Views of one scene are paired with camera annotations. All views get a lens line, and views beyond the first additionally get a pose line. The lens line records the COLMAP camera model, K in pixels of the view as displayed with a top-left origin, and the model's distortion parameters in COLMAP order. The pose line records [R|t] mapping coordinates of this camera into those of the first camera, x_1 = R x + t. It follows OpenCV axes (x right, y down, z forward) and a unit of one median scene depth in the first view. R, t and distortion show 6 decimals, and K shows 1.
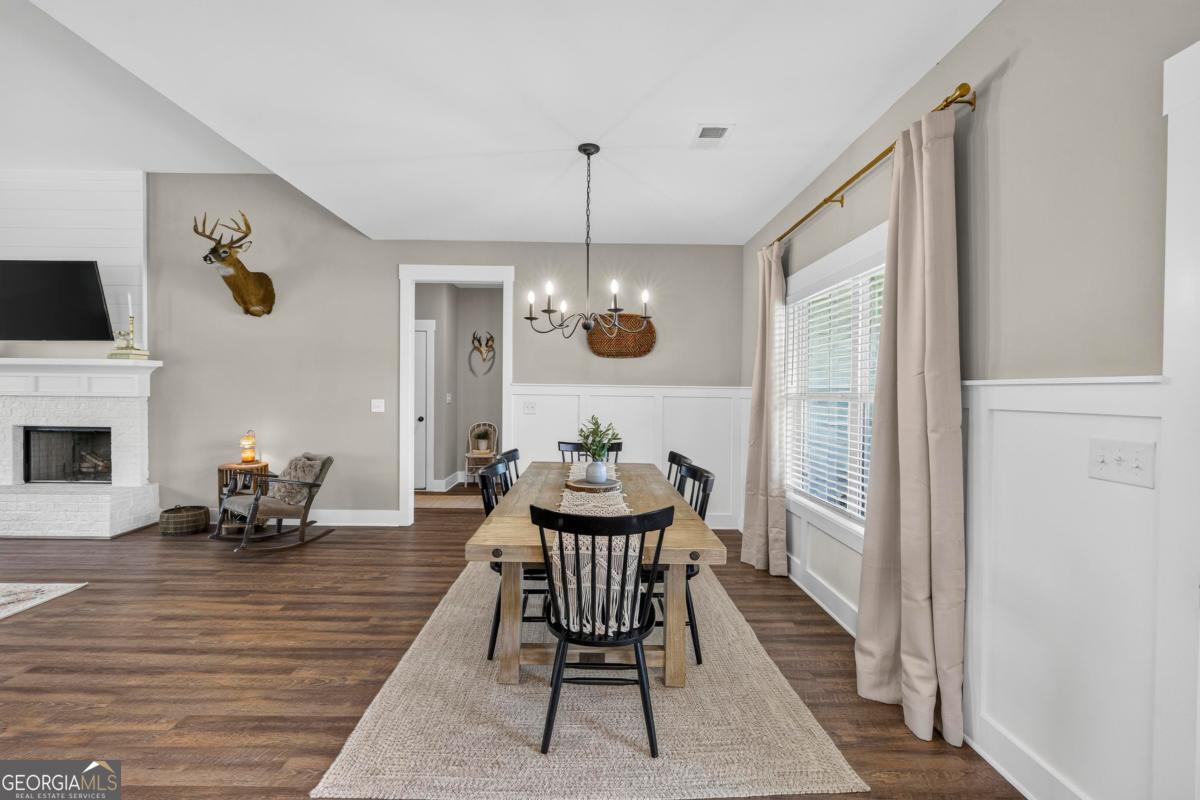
lens RADIAL K [[506.0, 0, 593.3], [0, 506.0, 400.8], [0, 0, 1]] dist [-0.000061, 0.000247]
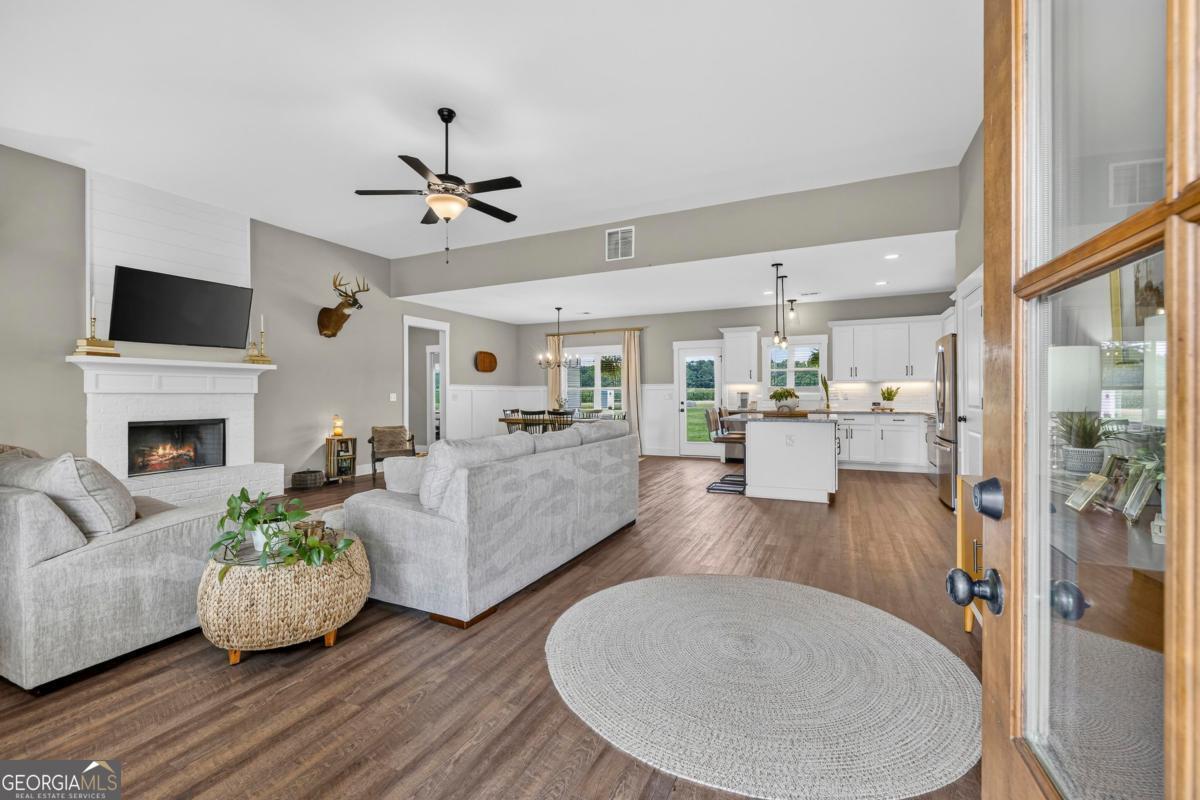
lens RADIAL K [[506.0, 0, 597.2], [0, 506.0, 394.7], [0, 0, 1]] dist [-0.000061, 0.000247]
pose [[0.433049, -0.013807, 0.901265, -1.717033], [0.031054, 0.999518, 0.000391, 0.023048], [-0.900835, 0.027819, 0.433269, -0.344039]]
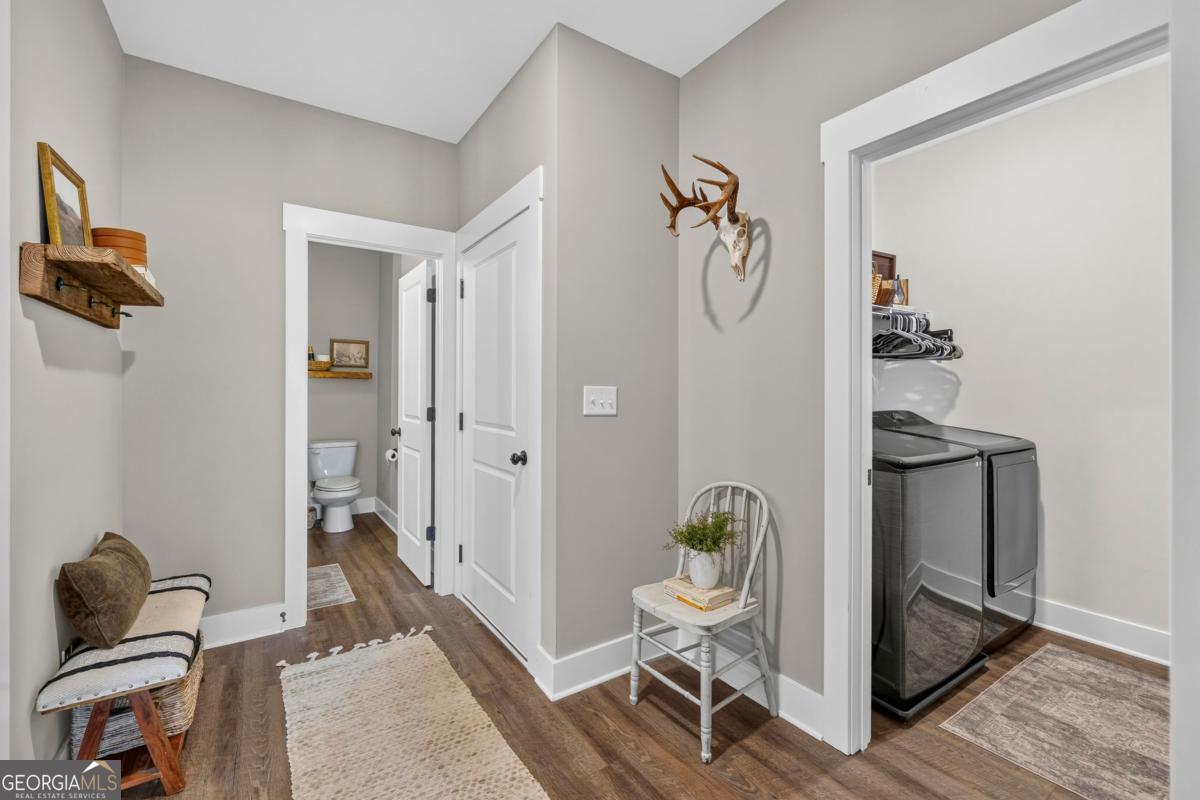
lens RADIAL K [[506.0, 0, 599.4], [0, 506.0, 393.5], [0, 0, 1]] dist [-0.000061, 0.000247]
pose [[0.554382, -0.004222, -0.832251, -0.015891], [-0.015554, 0.999760, -0.015433, -0.004046], [0.832117, 0.021501, 0.554184, 0.808941]]
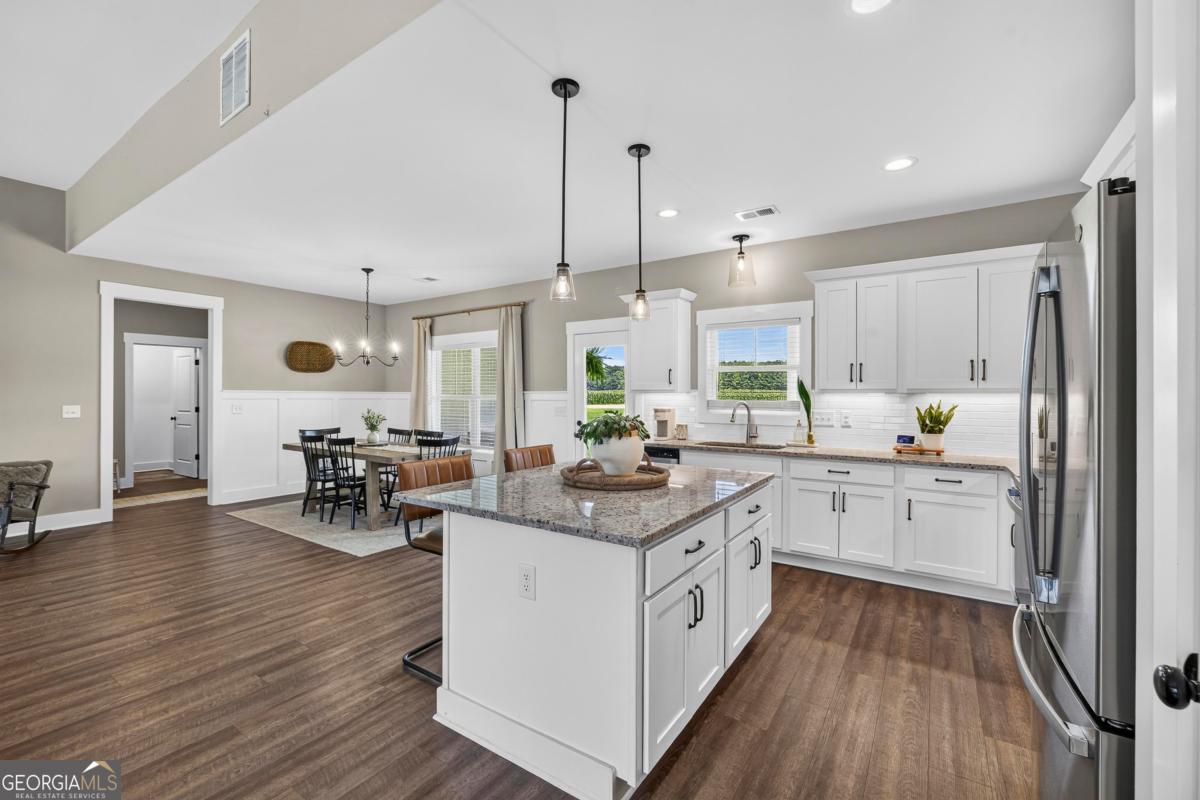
lens RADIAL K [[506.0, 0, 595.9], [0, 506.0, 397.4], [0, 0, 1]] dist [-0.000061, 0.000247]
pose [[0.562591, -0.012732, 0.826637, -0.708804], [0.022467, 0.999748, 0.000108, 0.004578], [-0.826430, 0.018511, 0.562735, -0.502706]]
